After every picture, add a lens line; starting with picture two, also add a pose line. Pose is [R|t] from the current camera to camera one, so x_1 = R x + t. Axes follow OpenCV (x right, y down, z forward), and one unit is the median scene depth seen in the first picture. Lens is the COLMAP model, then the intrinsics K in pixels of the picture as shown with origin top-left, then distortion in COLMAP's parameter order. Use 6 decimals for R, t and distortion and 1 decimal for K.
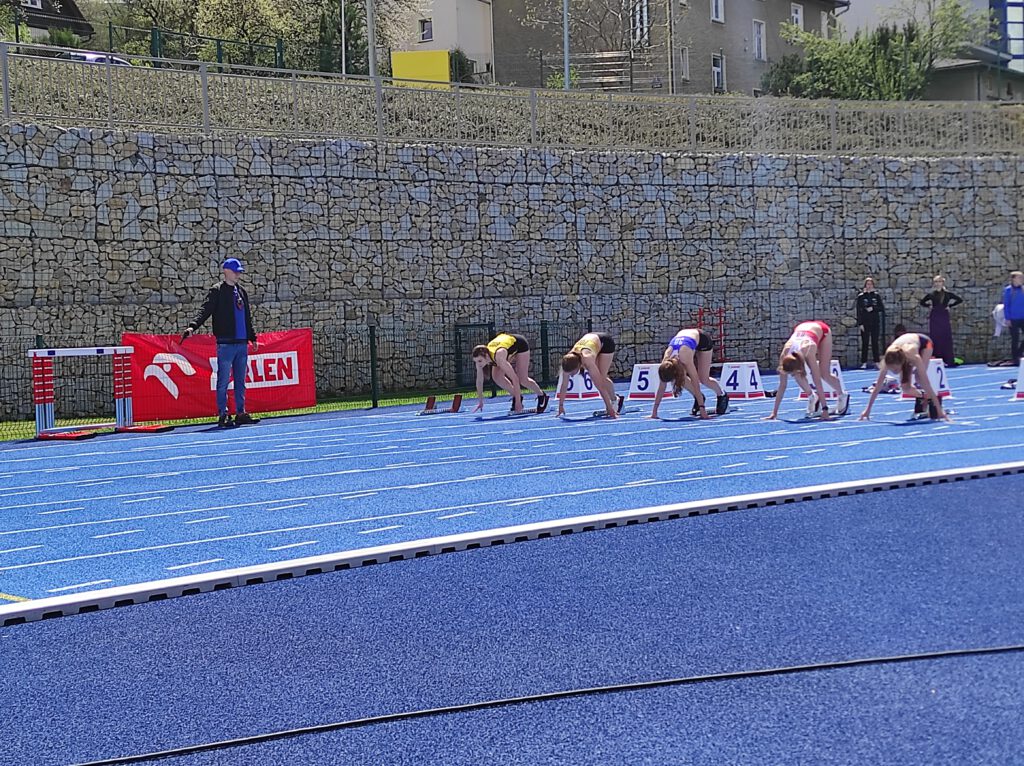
lens RADIAL K [[748.3, 0, 496.9], [0, 748.3, 334.6], [0, 0, 1]] dist [0.050515, -0.037956]
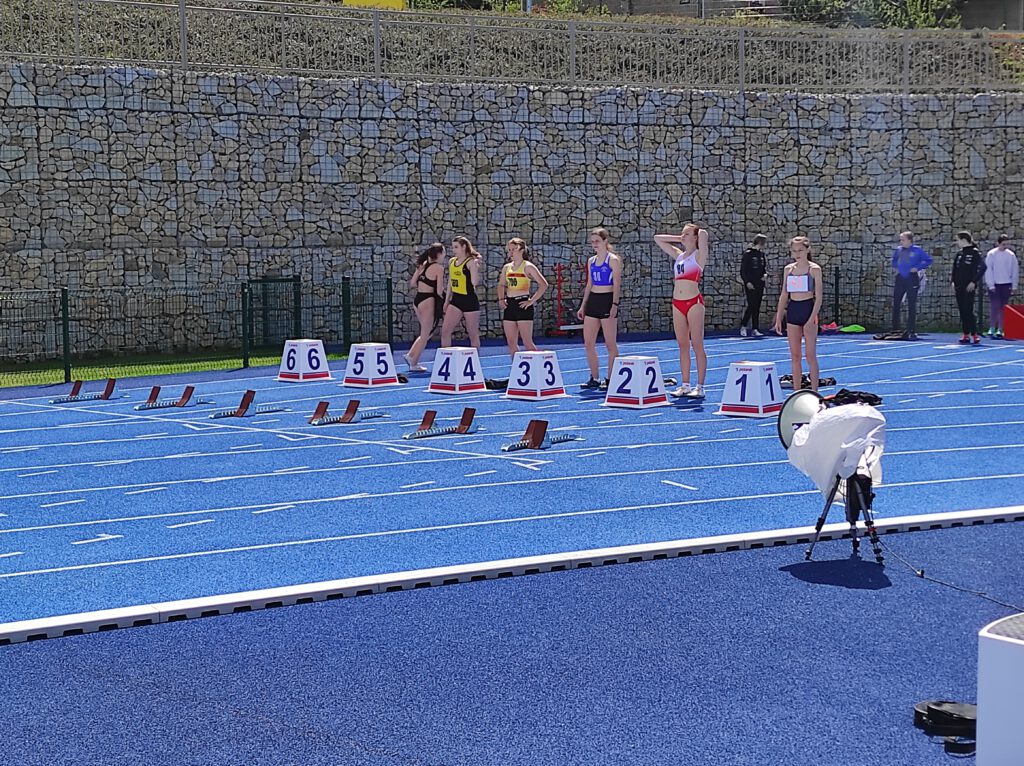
lens RADIAL K [[748.3, 0, 557.9], [0, 748.3, 279.2], [0, 0, 1]] dist [0.050515, -0.037956]
pose [[0.998292, 0.026134, -0.052241, 0.318022], [-0.024224, 0.999027, 0.036862, -0.048859], [0.053154, -0.035534, 0.997954, 0.113231]]
